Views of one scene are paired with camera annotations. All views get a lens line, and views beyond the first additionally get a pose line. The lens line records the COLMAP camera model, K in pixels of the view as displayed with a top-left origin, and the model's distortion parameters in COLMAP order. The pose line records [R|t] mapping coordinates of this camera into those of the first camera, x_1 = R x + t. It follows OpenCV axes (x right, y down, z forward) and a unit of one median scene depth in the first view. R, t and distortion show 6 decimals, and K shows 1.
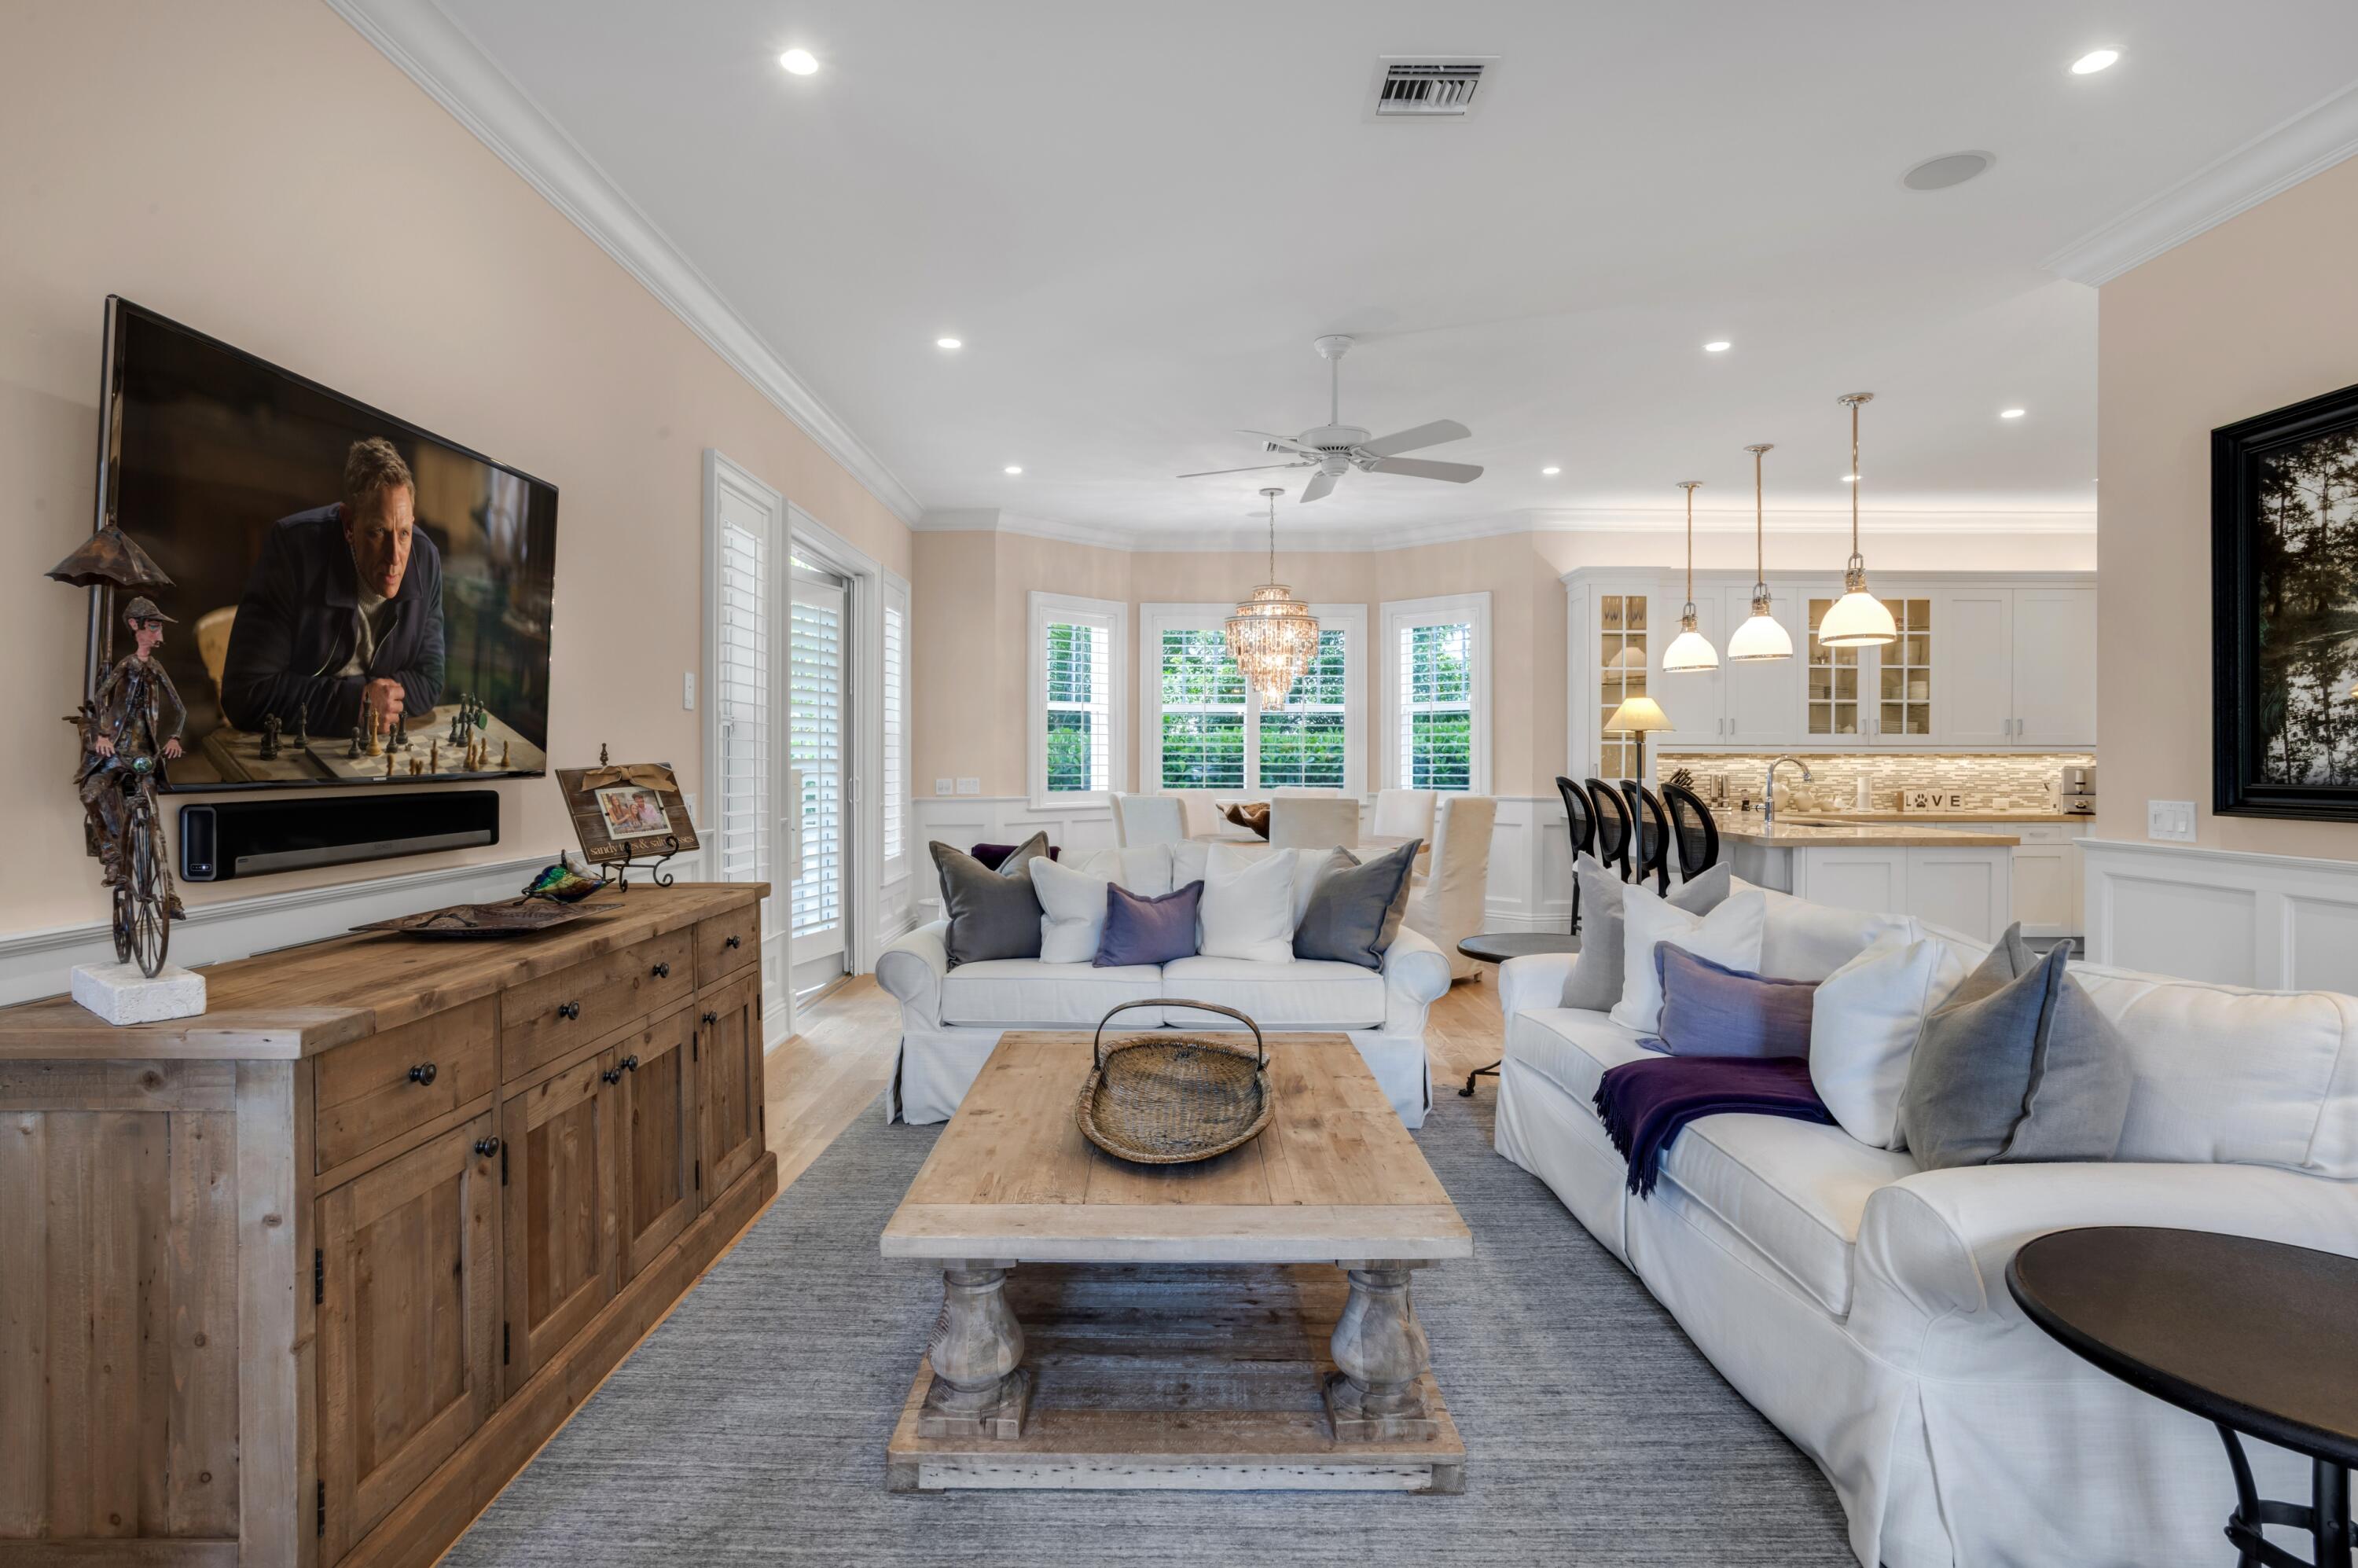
lens RADIAL K [[1193.9, 0, 1173.6], [0, 1193.9, 767.1], [0, 0, 1]] dist [-0.049945, 0.027944]
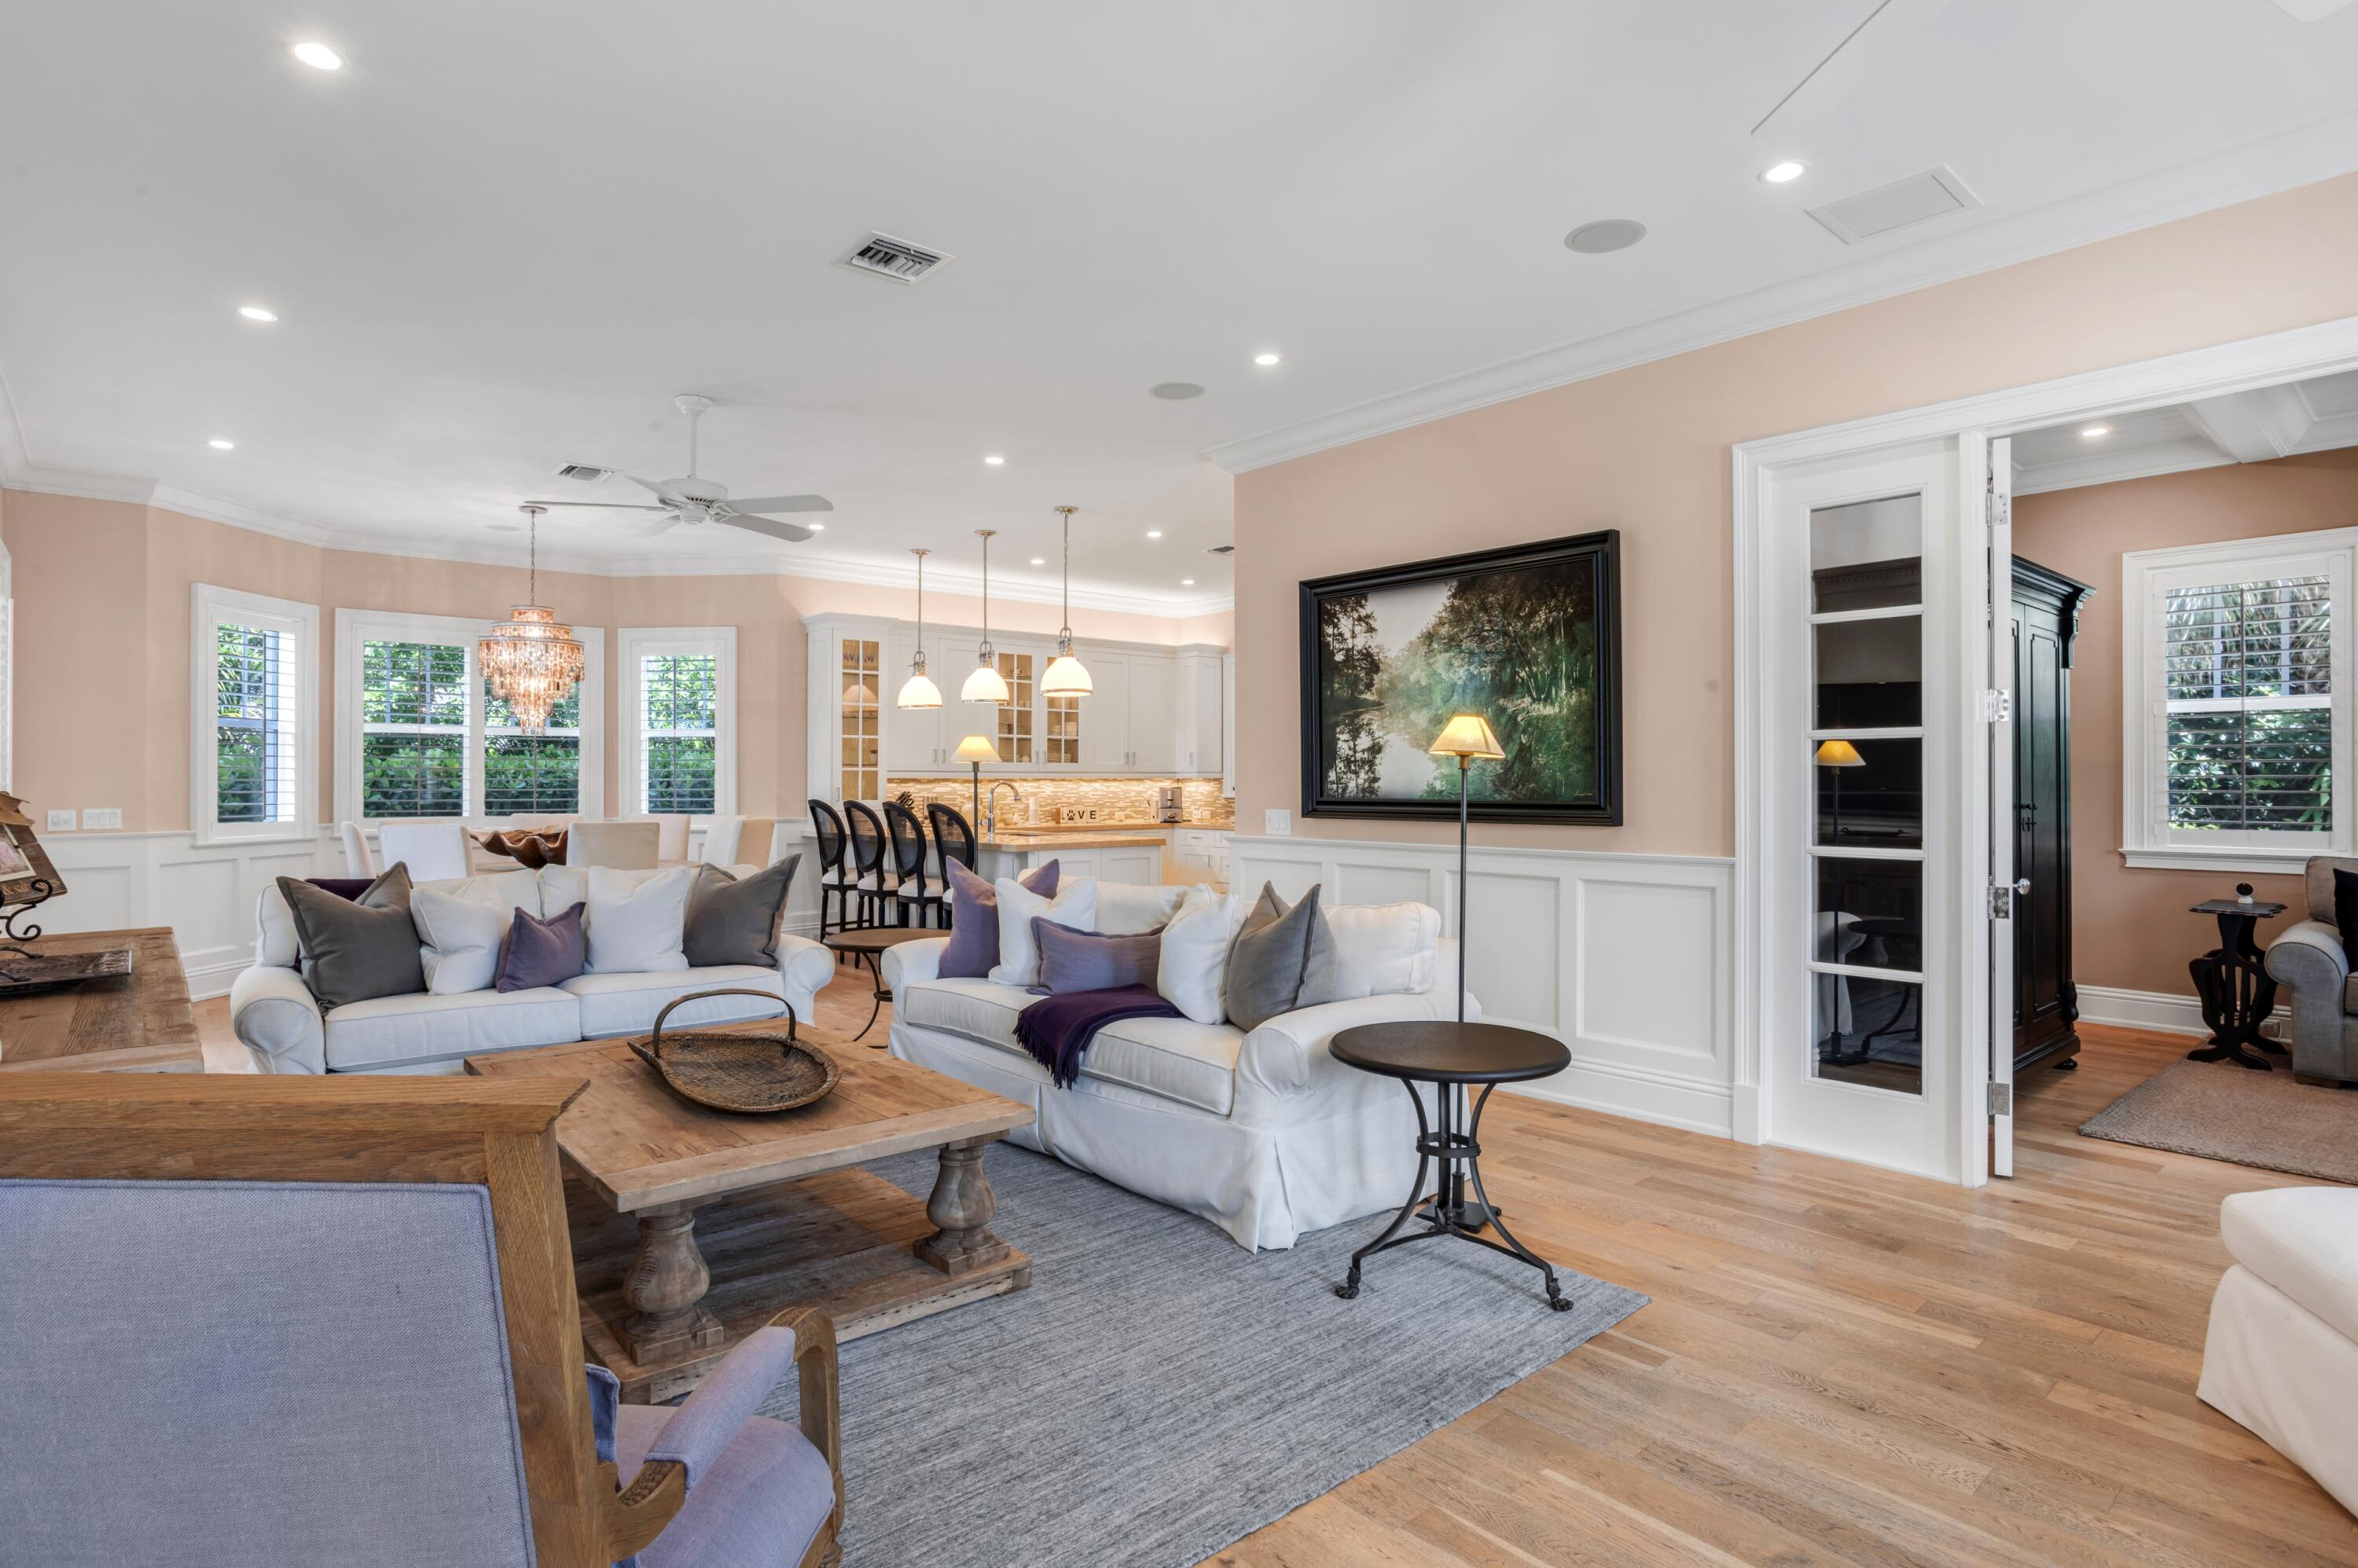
lens RADIAL K [[1193.9, 0, 1151.6], [0, 1193.9, 782.5], [0, 0, 1]] dist [-0.049945, 0.027944]
pose [[0.761017, -0.001917, 0.648730, -0.383535], [0.006327, 0.999970, -0.004467, -0.001278], [-0.648702, 0.007504, 0.761006, -0.145987]]
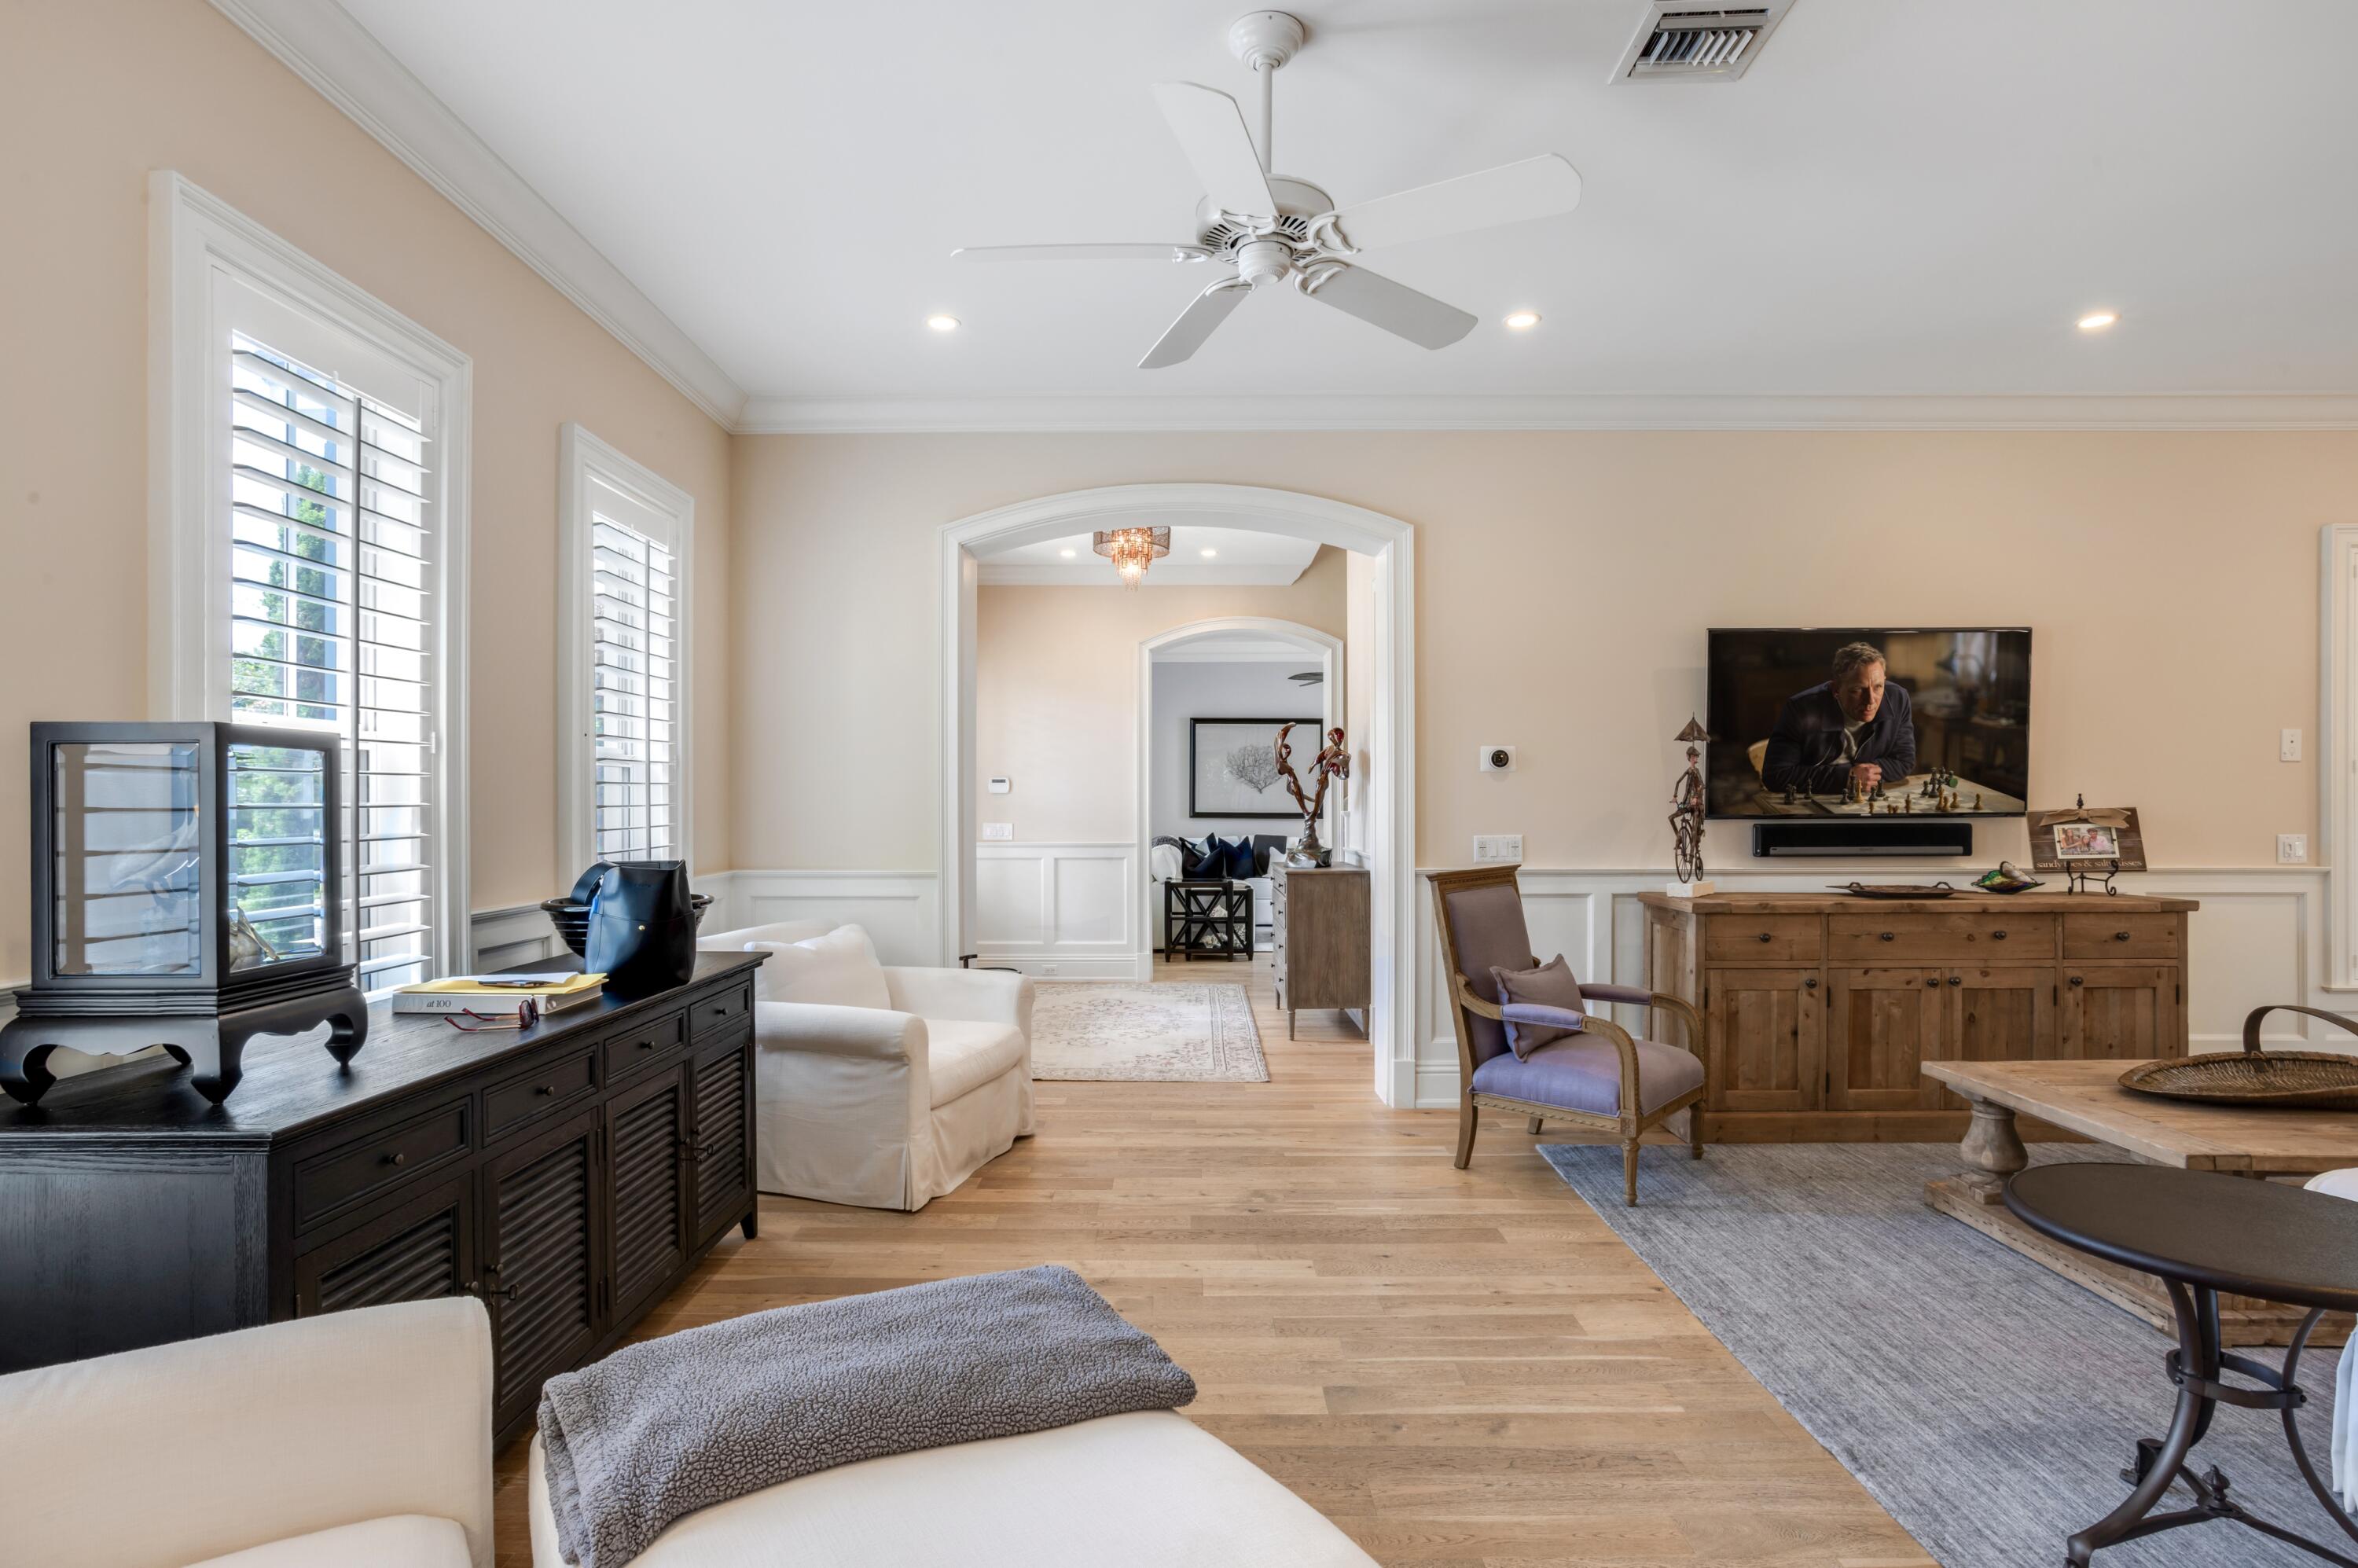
lens RADIAL K [[1193.9, 0, 1153.5], [0, 1193.9, 805.9], [0, 0, 1]] dist [-0.049945, 0.027944]
pose [[-0.019508, 0.004024, -0.999802, 1.034831], [-0.006196, 0.999972, 0.004145, -0.004655], [0.999791, 0.006276, -0.019482, -0.112627]]
